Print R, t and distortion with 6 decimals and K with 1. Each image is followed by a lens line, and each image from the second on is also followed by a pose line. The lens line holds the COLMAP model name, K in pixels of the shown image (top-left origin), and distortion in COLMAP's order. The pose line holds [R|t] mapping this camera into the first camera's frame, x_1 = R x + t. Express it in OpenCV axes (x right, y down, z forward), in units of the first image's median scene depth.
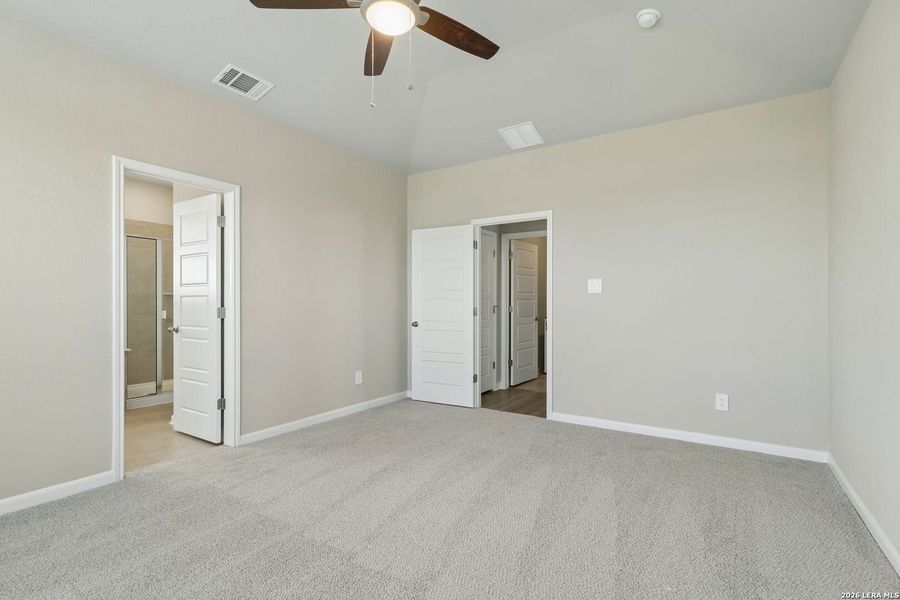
lens RADIAL K [[423.5, 0, 449.9], [0, 423.5, 302.3], [0, 0, 1]] dist [0.001202, -0.000060]
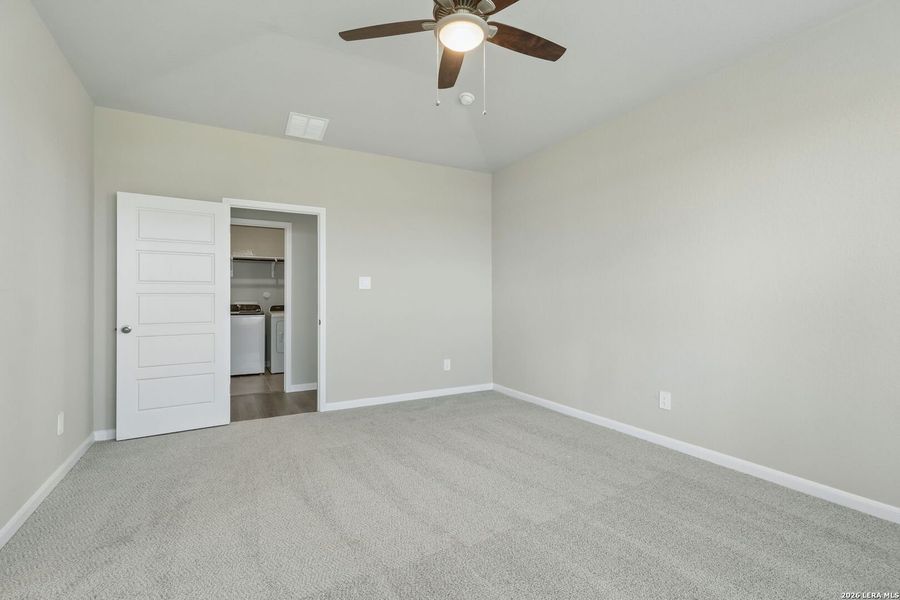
lens RADIAL K [[427.0, 0, 452.6], [0, 427.0, 295.3], [0, 0, 1]] dist [0.001562, 0.000671]
pose [[0.462702, -0.002928, 0.886509, -0.565136], [-0.002193, 0.999988, 0.004447, -0.010616], [-0.886511, -0.004002, 0.462690, 0.255074]]
